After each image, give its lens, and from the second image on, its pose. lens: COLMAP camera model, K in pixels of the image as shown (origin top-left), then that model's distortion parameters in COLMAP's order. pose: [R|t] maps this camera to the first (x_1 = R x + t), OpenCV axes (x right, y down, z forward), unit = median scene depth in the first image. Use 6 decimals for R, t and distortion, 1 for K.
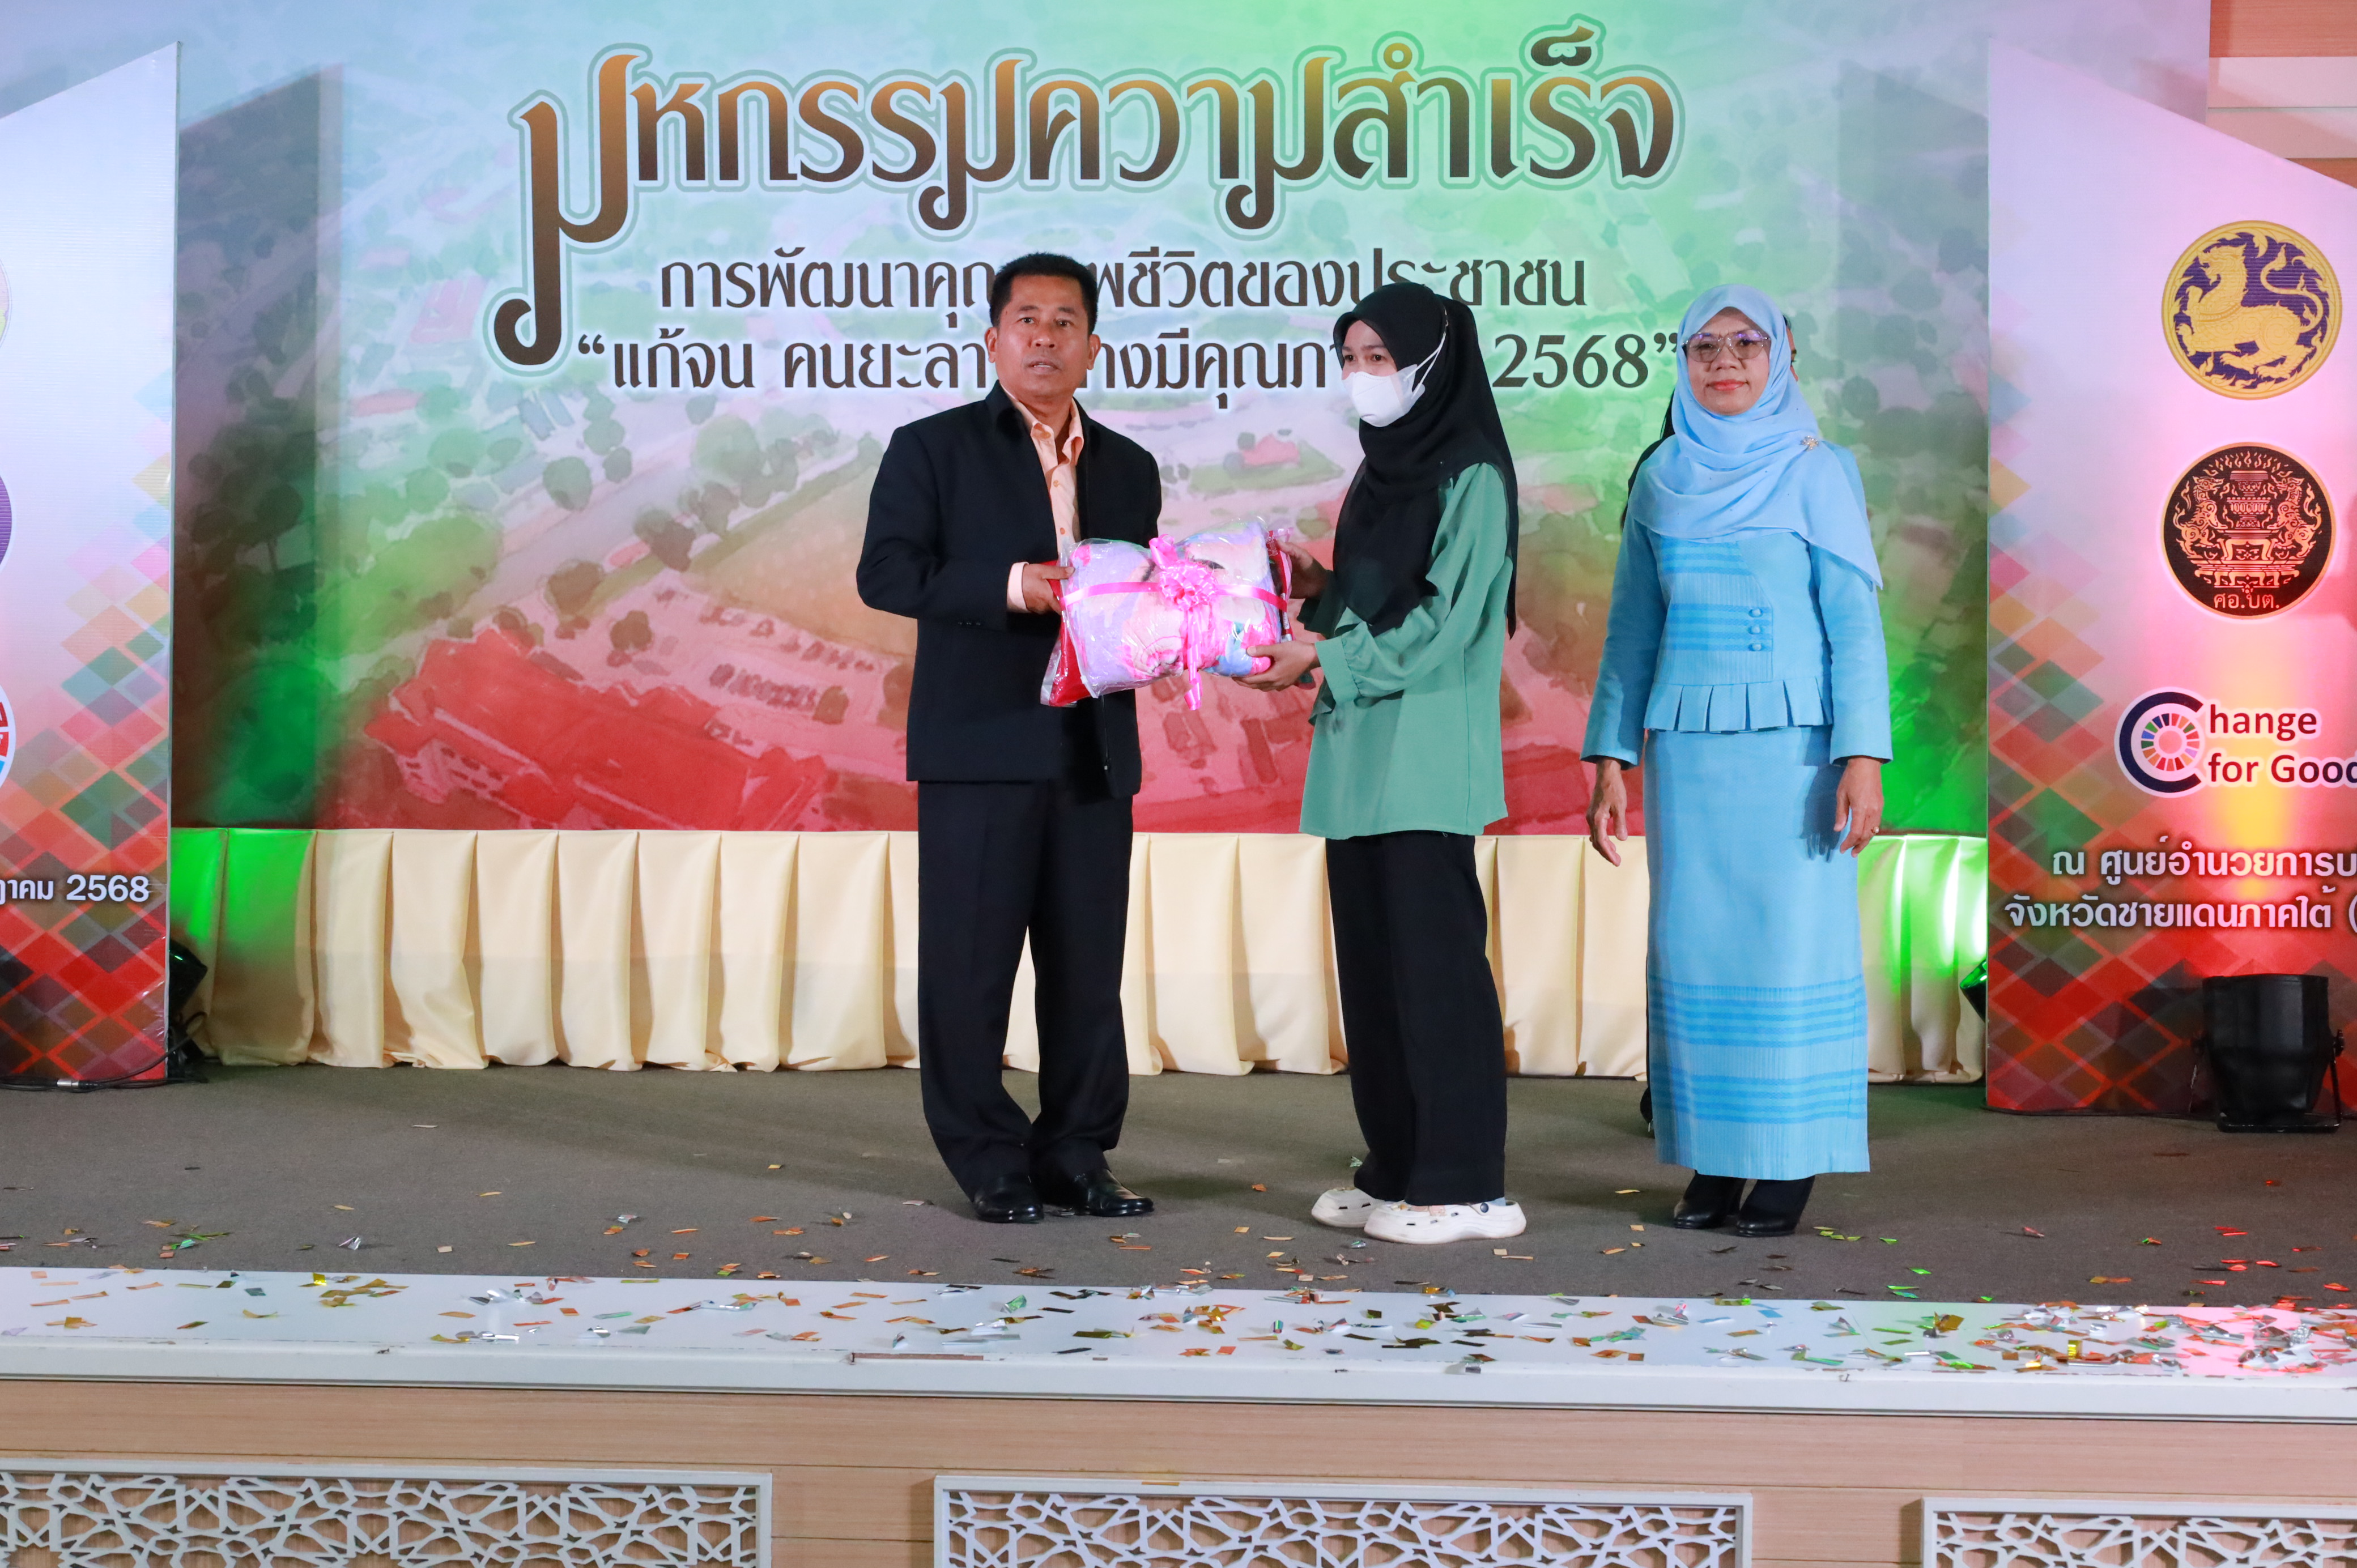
lens RADIAL K [[3762.8, 0, 1169.5], [0, 3762.8, 783.9], [0, 0, 1]] dist [0.010075, 0.027305]
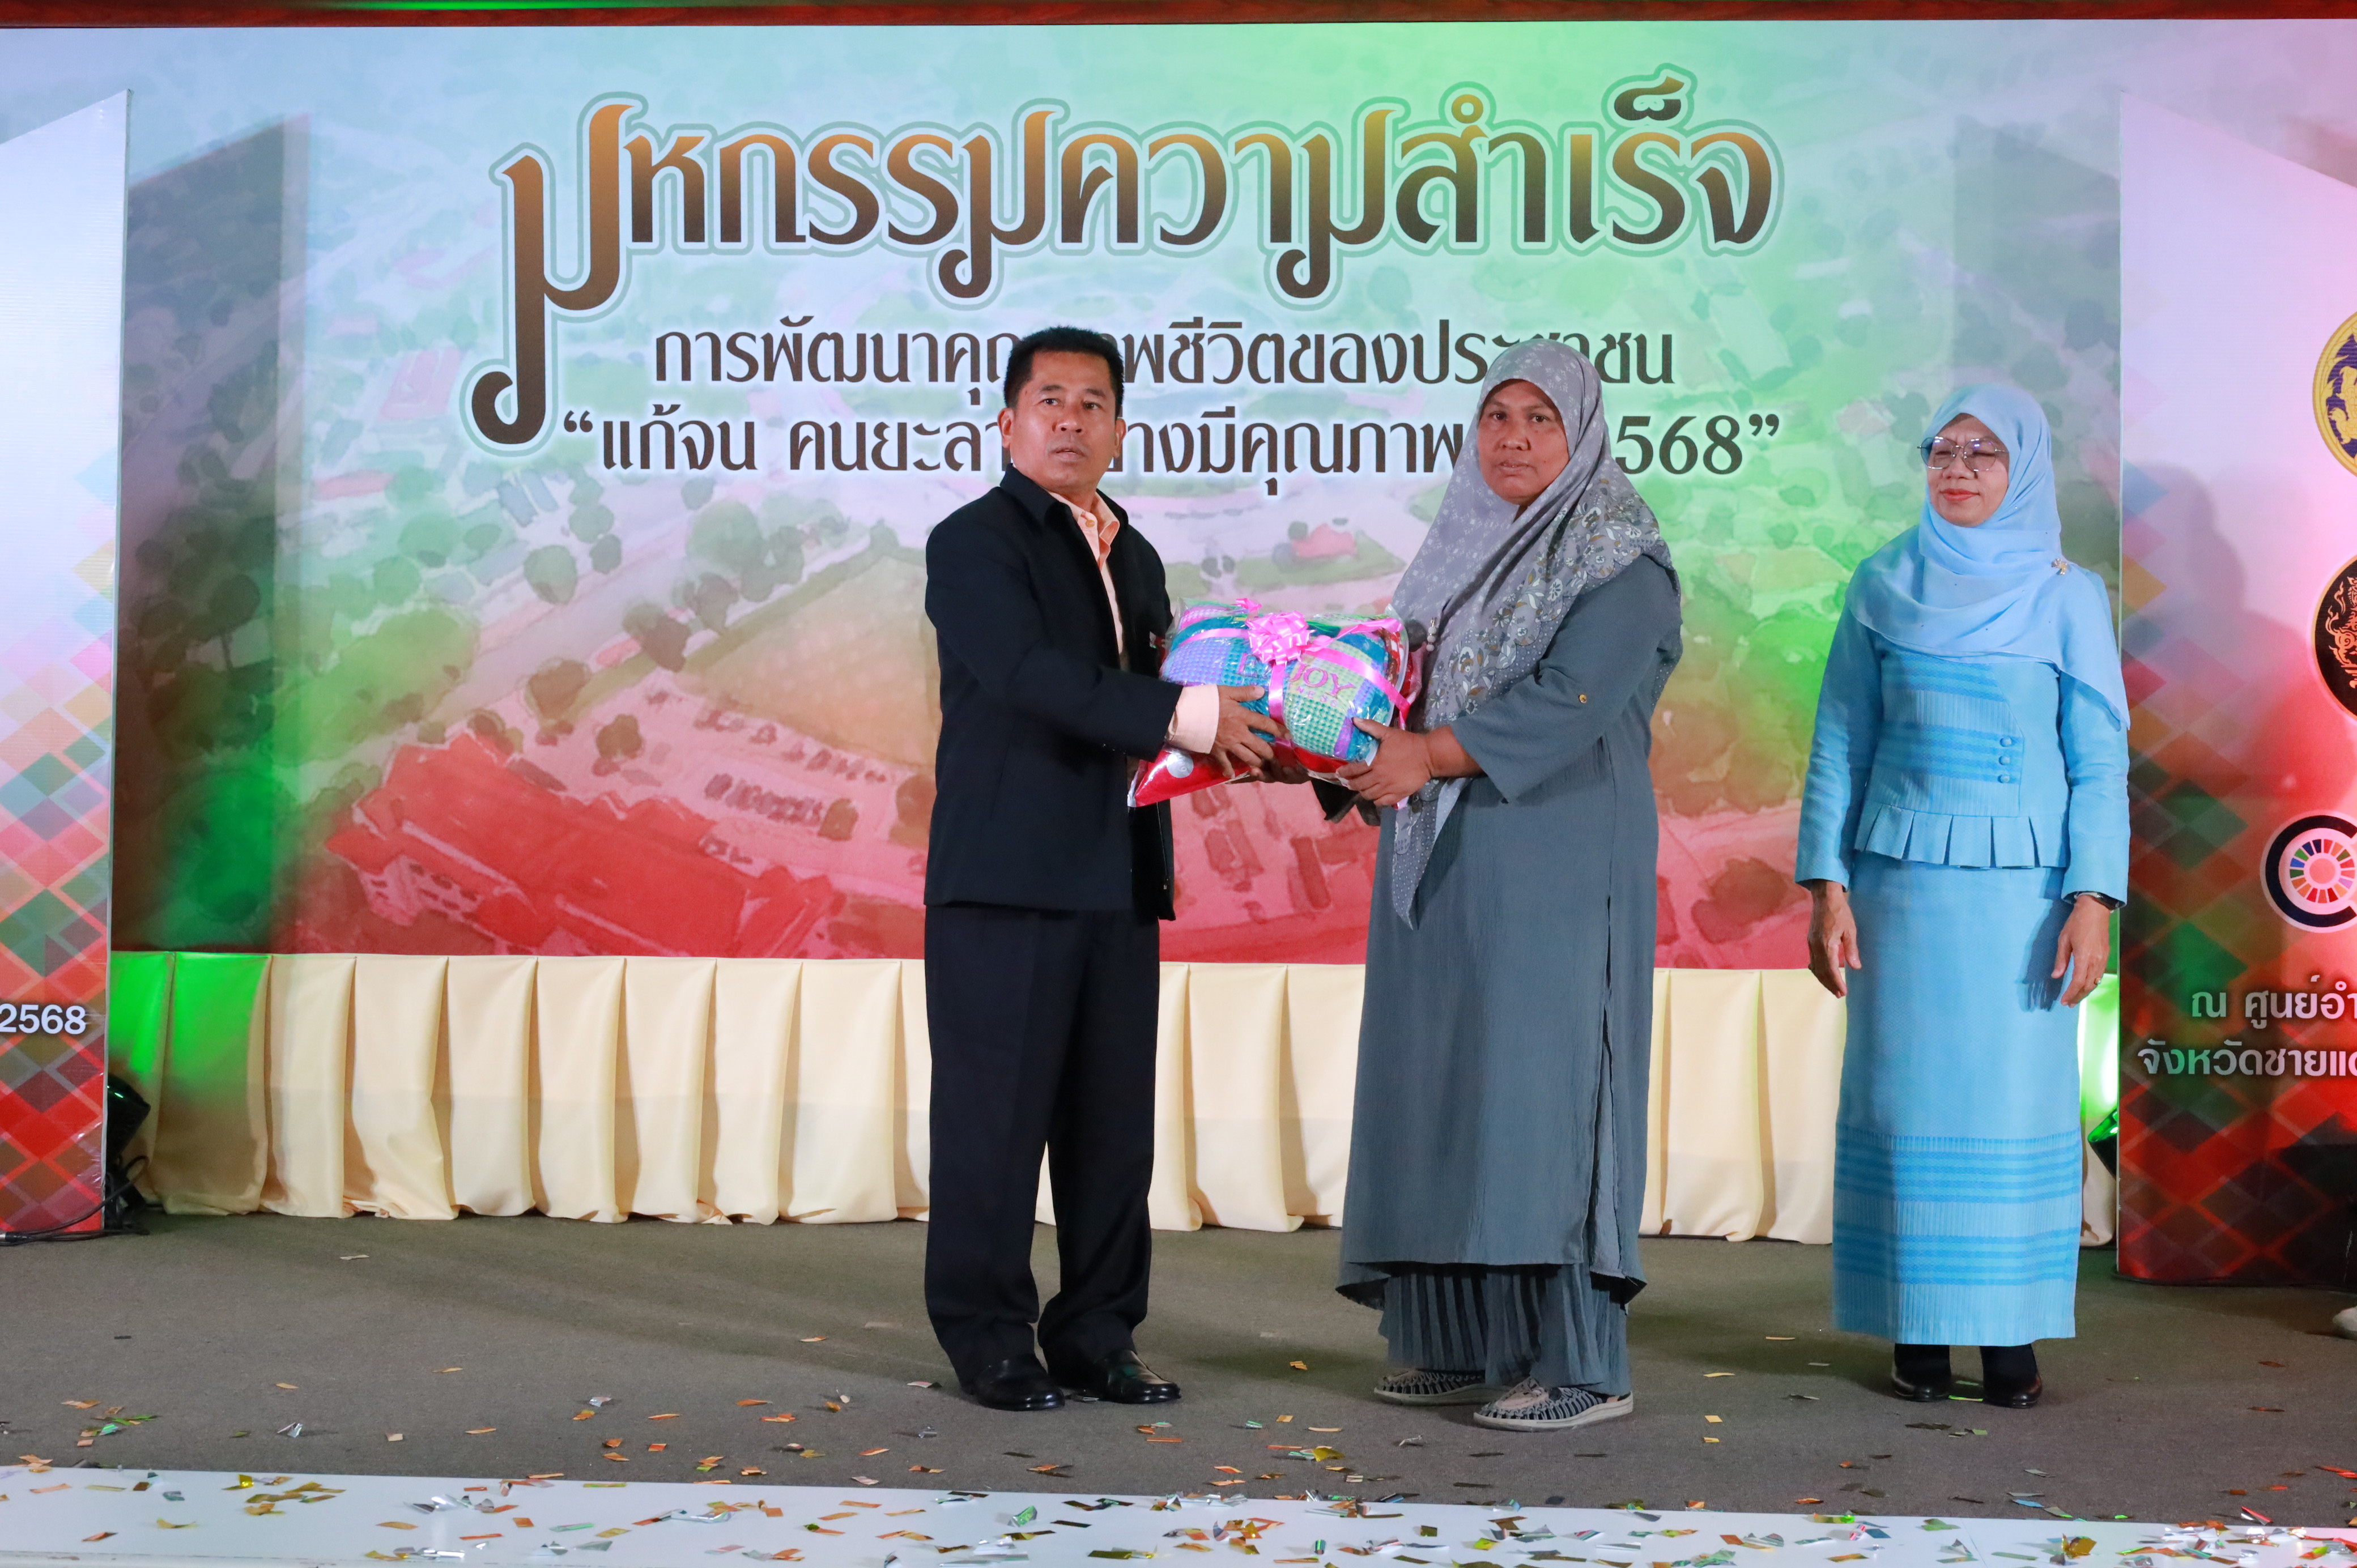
lens RADIAL K [[4035.9, 0, 1178.2], [0, 4035.9, 776.9], [0, 0, 1]] dist [-0.018831, 0.210684]
pose [[0.999900, 0.005014, -0.013223, 0.004690], [-0.005304, 0.999744, -0.021988, -0.010568], [0.013109, 0.022056, 0.999671, 0.030378]]
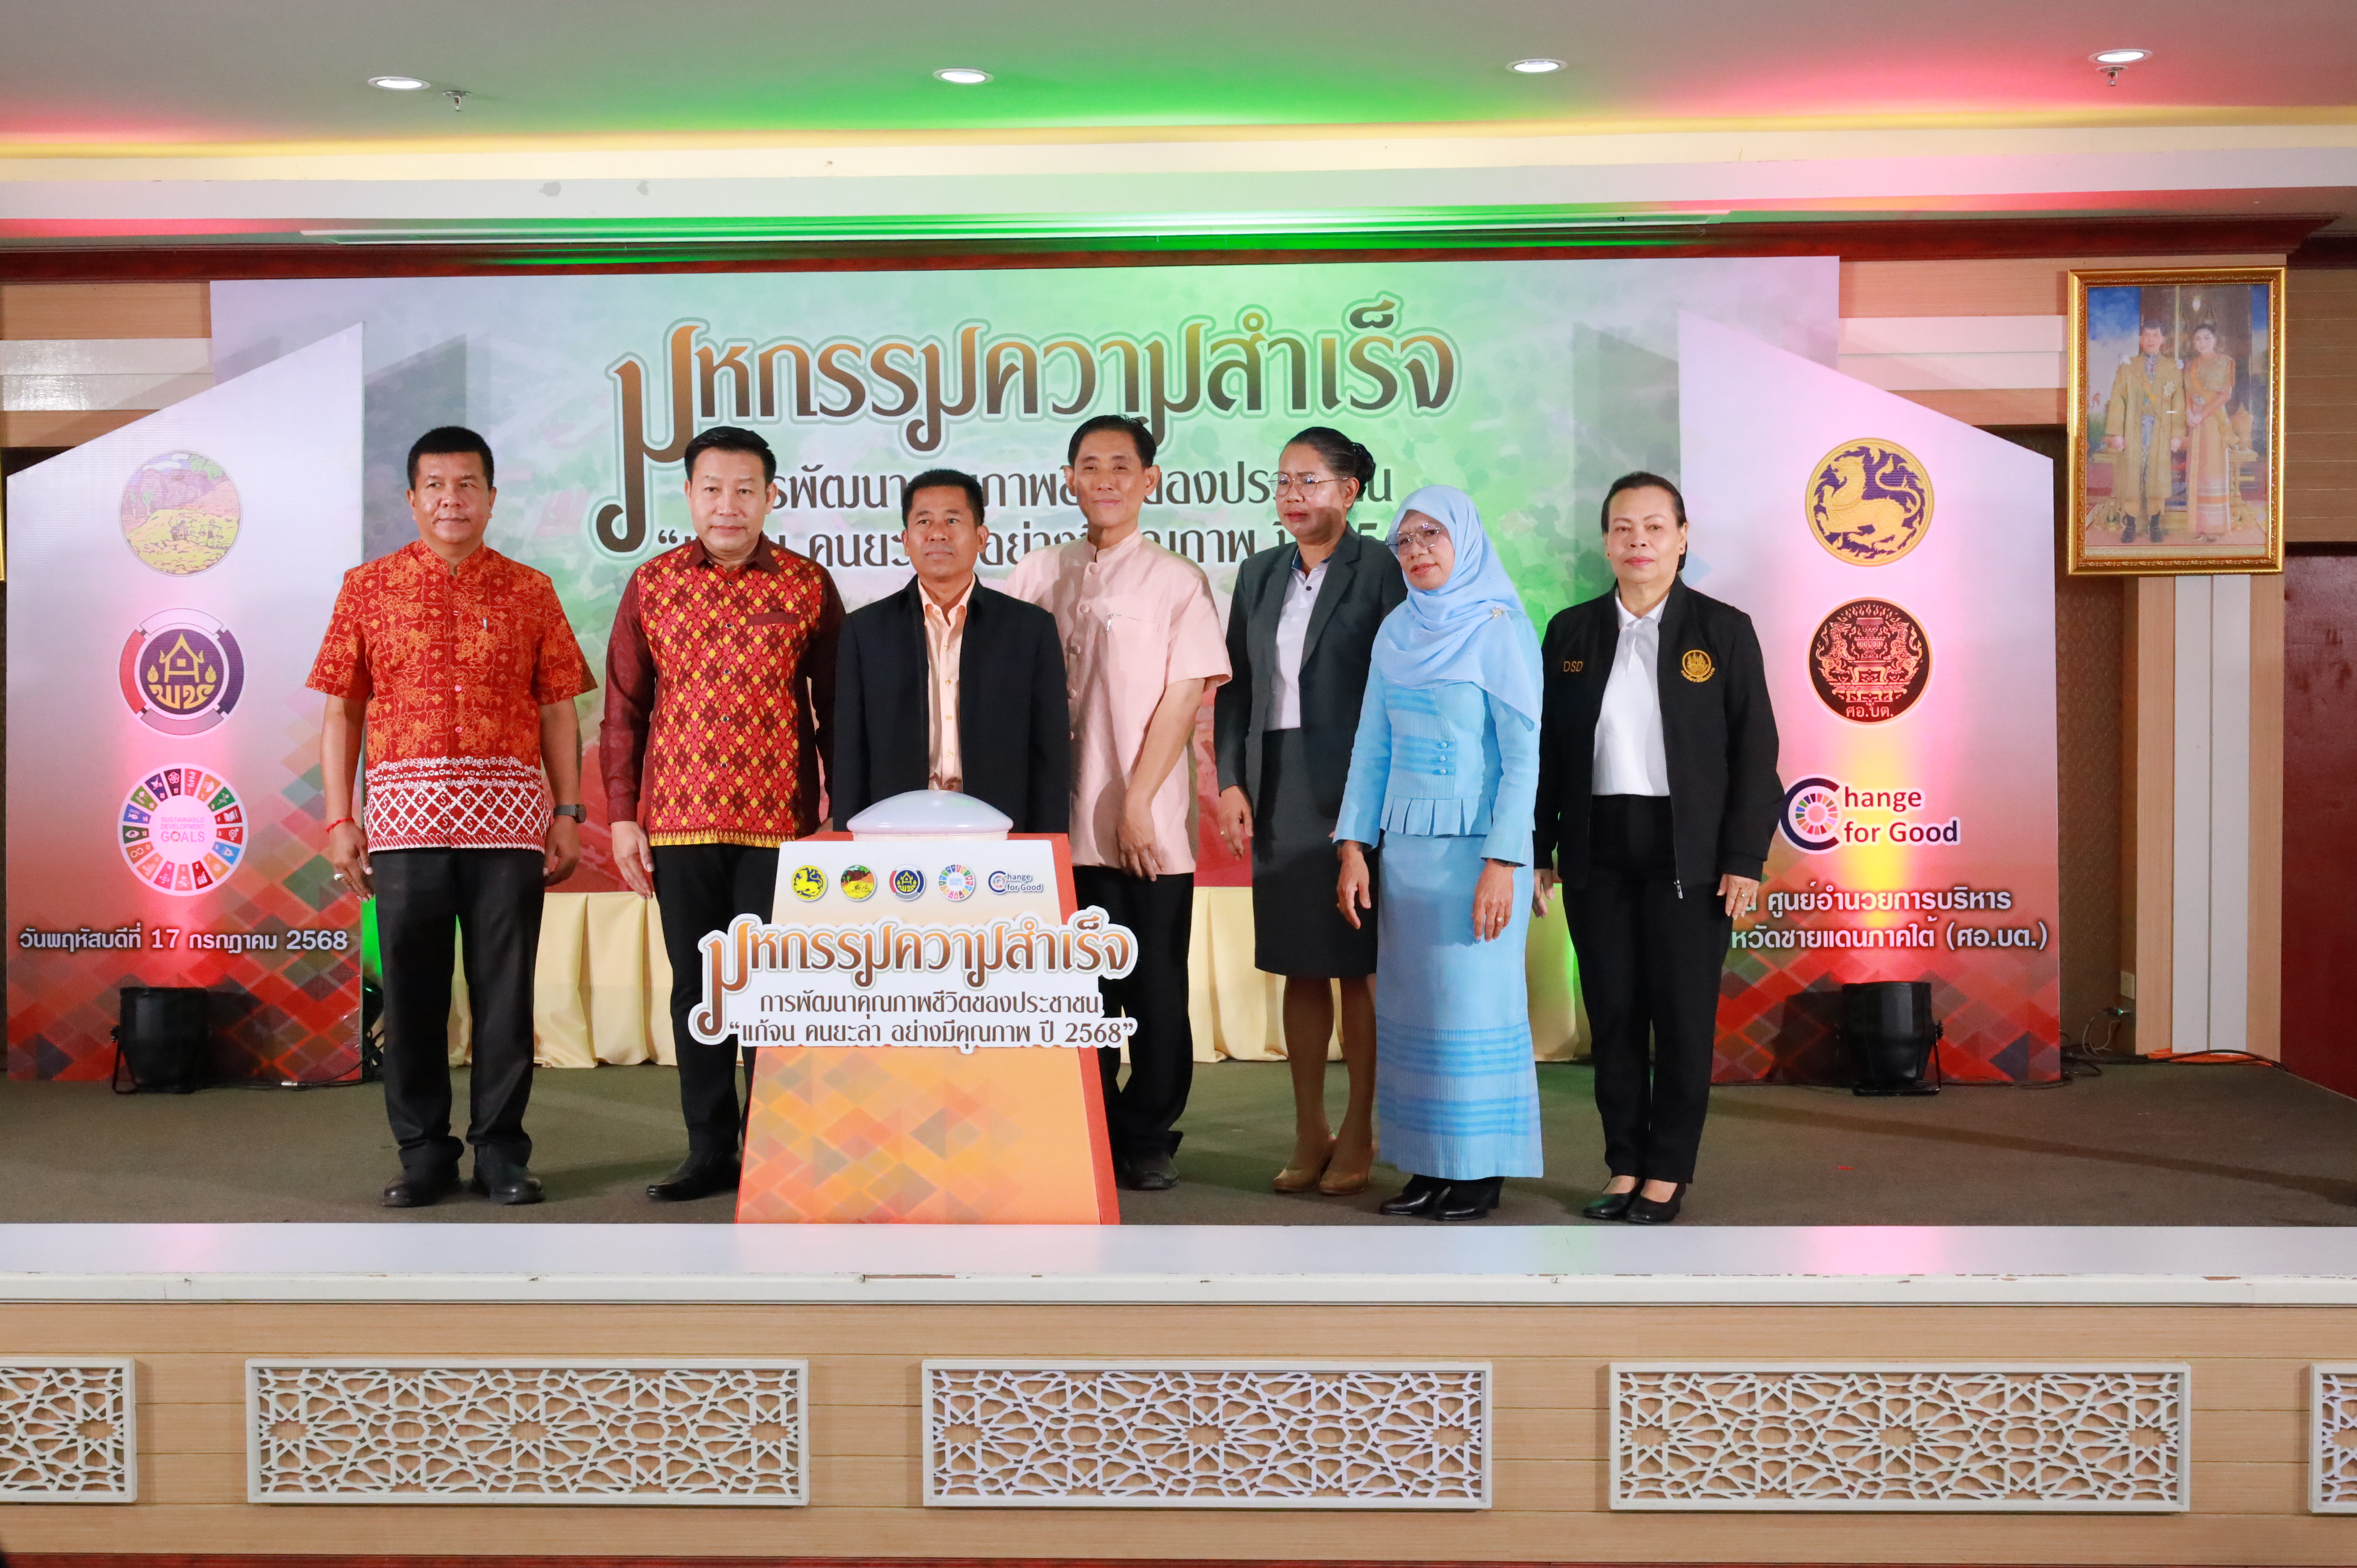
lens RADIAL K [[2942.5, 0, 1178.5], [0, 2942.5, 784.0], [0, 0, 1]] dist [0.014344, -0.028613]
pose [[0.999705, -0.013091, 0.020470, 0.009073], [0.013326, 0.999846, -0.011380, -0.012539], [-0.020318, 0.011650, 0.999726, -0.073879]]
